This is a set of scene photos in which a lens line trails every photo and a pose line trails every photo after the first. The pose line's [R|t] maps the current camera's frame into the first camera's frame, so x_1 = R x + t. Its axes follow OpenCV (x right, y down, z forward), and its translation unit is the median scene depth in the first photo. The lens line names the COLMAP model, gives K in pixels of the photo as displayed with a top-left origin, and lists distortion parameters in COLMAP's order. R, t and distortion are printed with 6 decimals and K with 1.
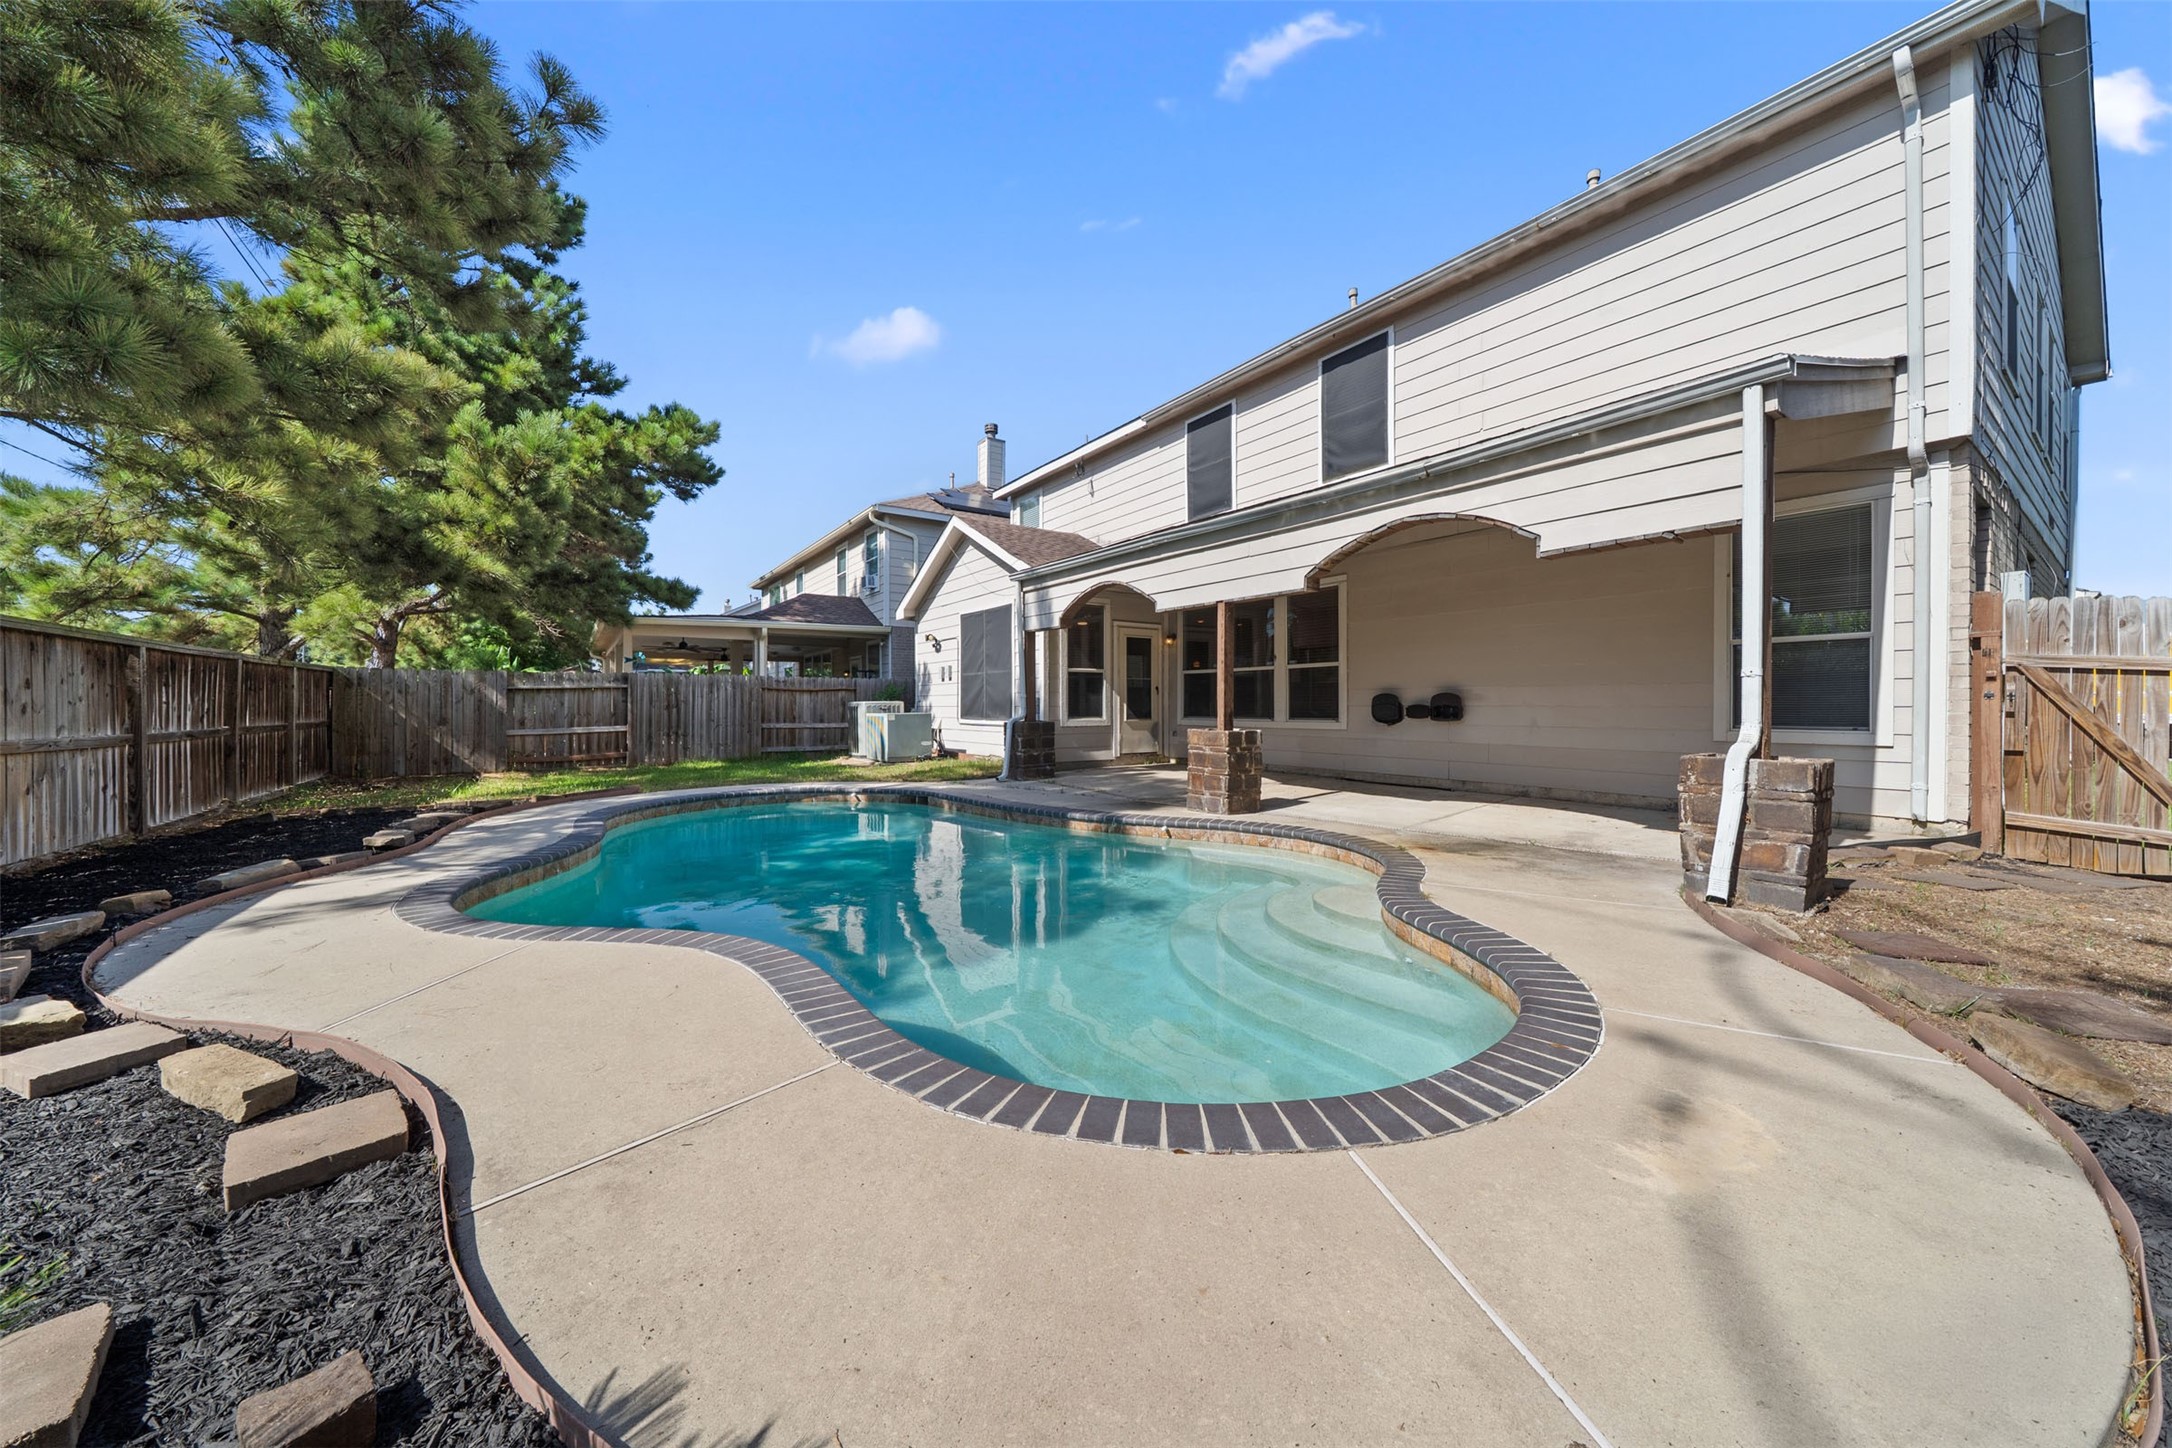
lens RADIAL K [[750.0, 0, 1069.5], [0, 750.0, 714.3], [0, 0, 1]] dist [-0.005915, -0.000021]
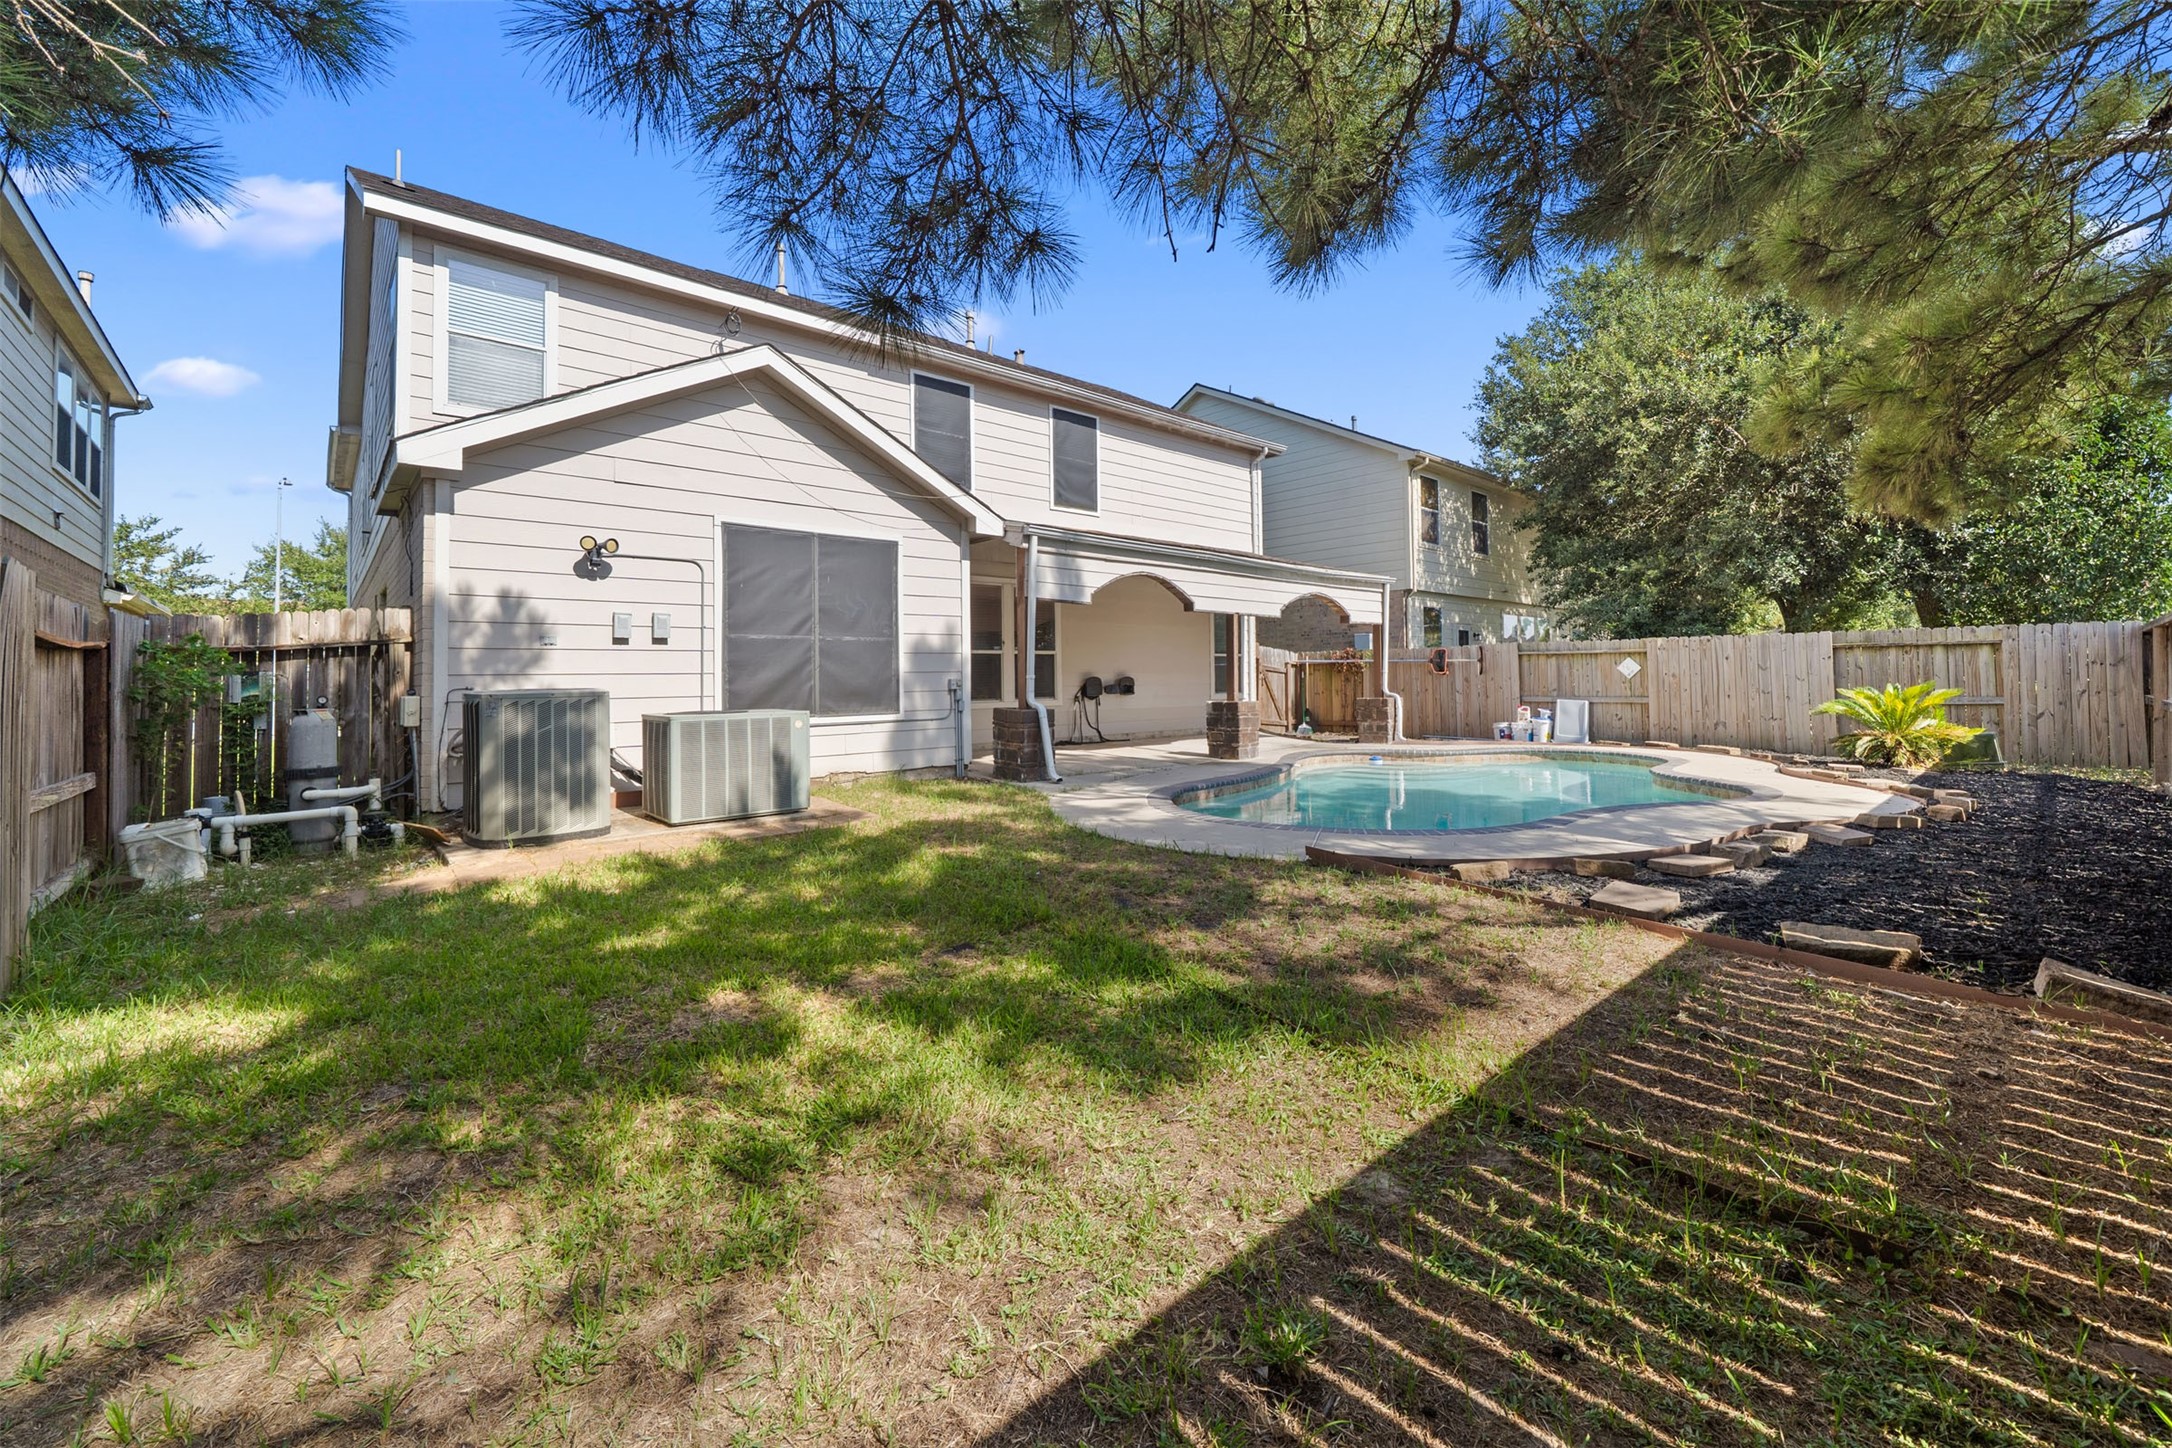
lens RADIAL K [[854.5, 0, 1090.2], [0, 854.5, 665.4], [0, 0, 1]] dist [-0.002889, -0.000294]
pose [[-0.130217, 0.019608, 0.991292, -0.959462], [0.023658, 0.999581, -0.016664, -0.018465], [-0.991203, 0.021282, -0.130627, 1.022438]]
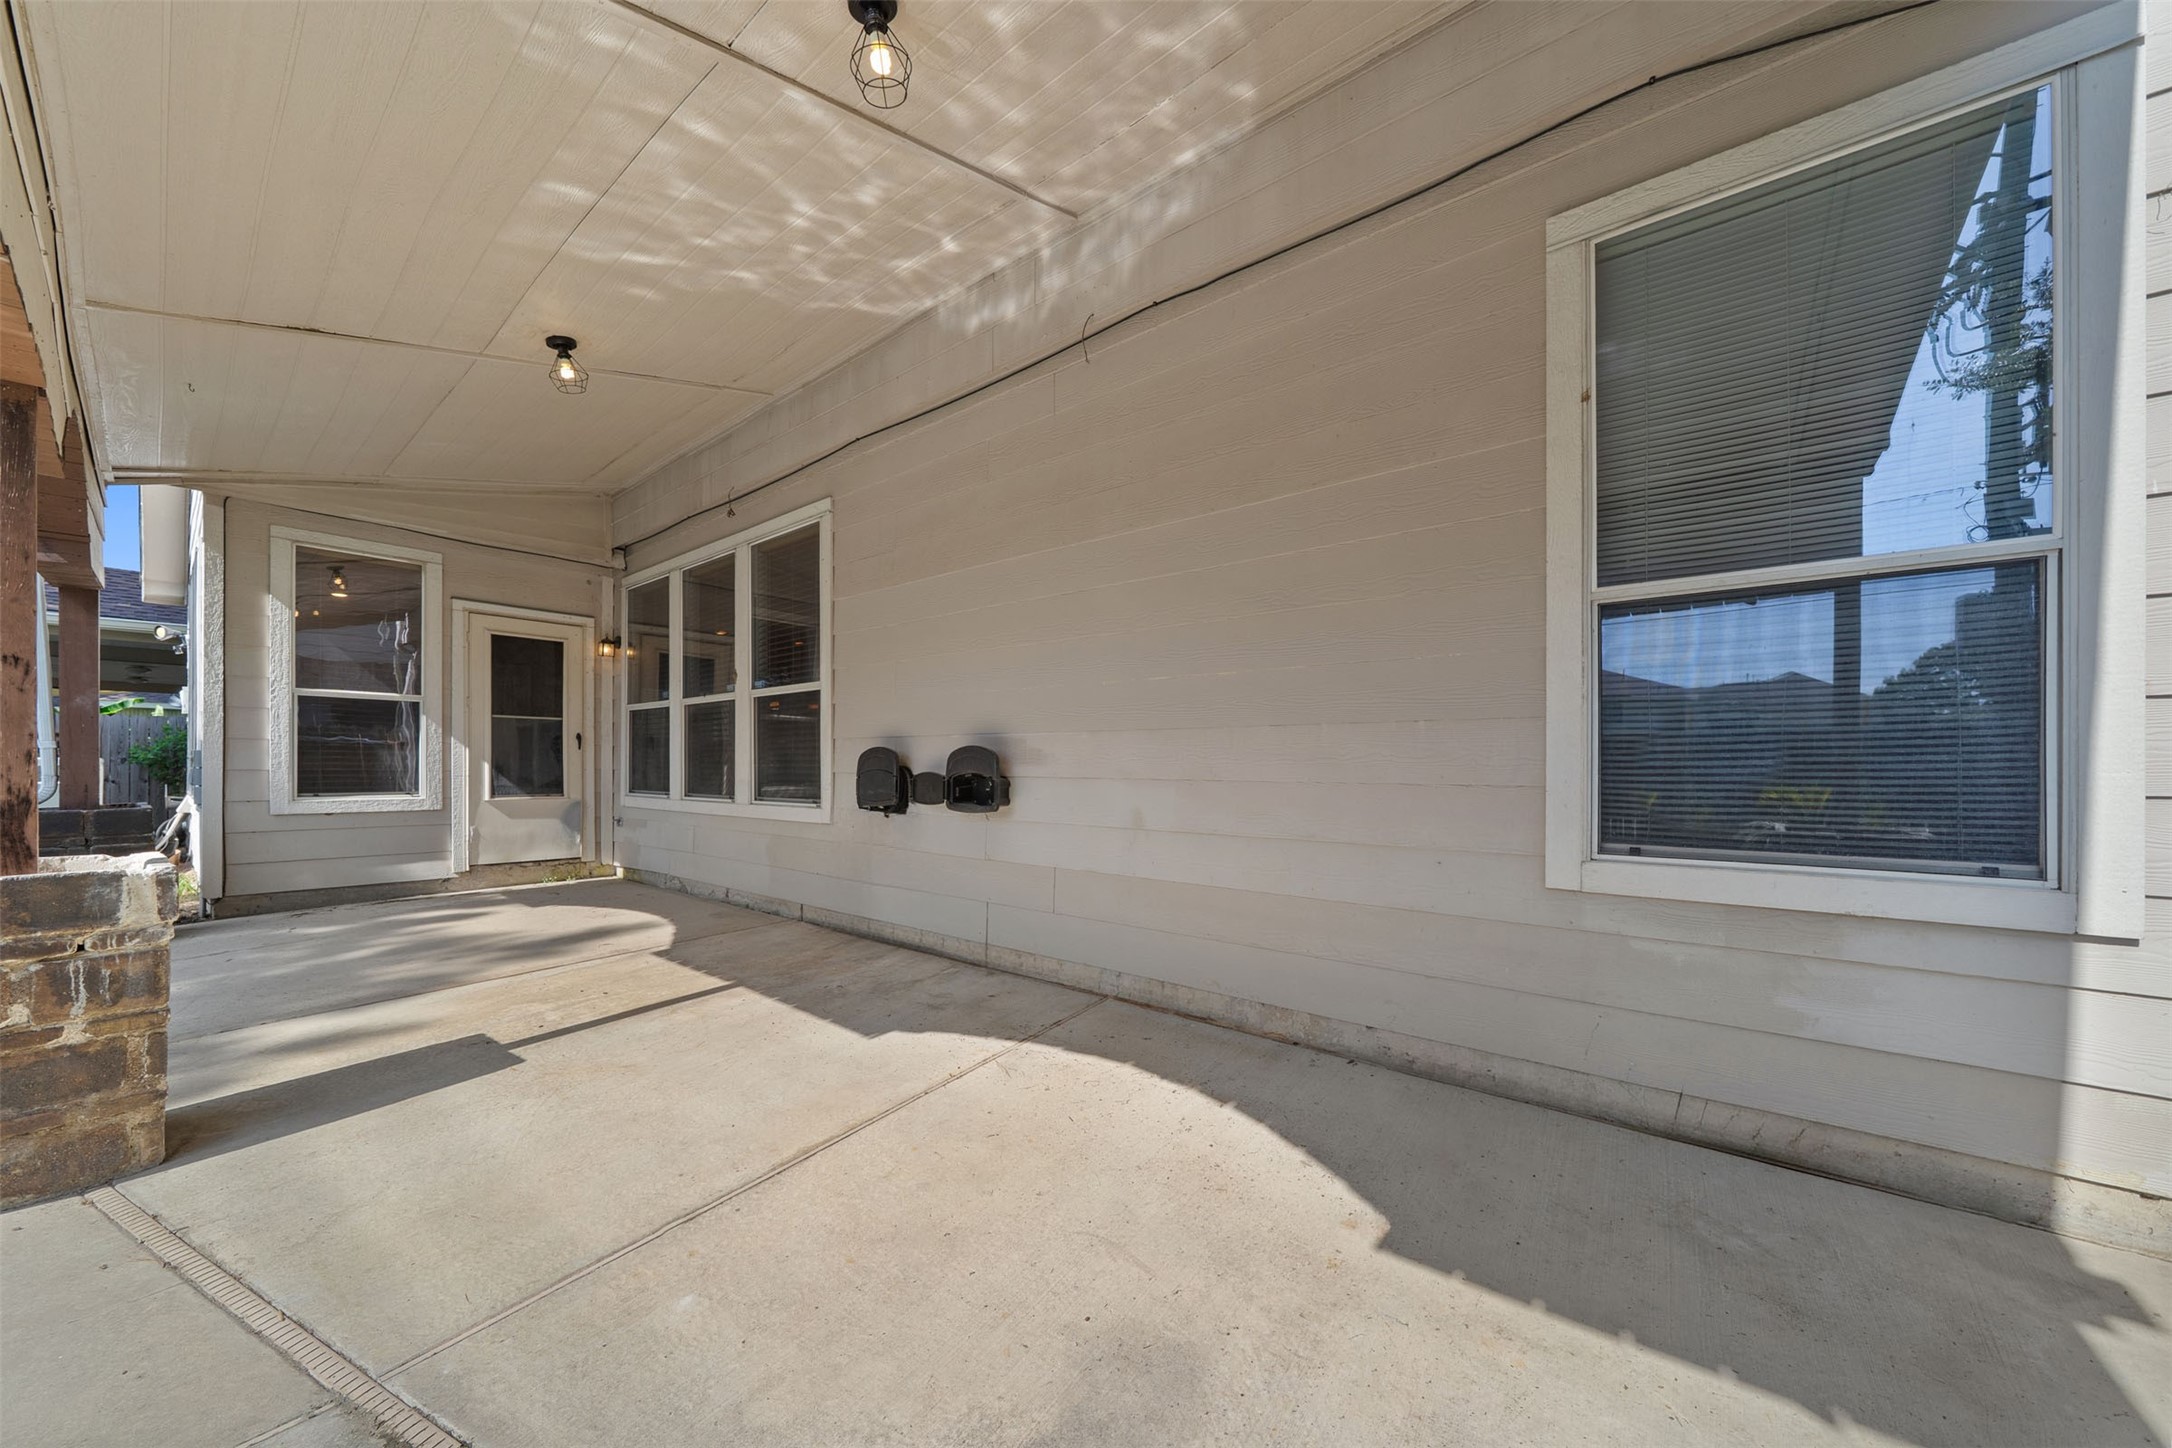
lens RADIAL K [[765.0, 0, 1063.6], [0, 765.0, 766.7], [0, 0, 1]] dist [-0.001824, -0.000057]
pose [[0.960862, 0.006571, 0.276948, 0.337588], [-0.002809, 0.999898, -0.013979, -0.008266], [-0.277012, 0.012654, 0.960783, 0.441385]]
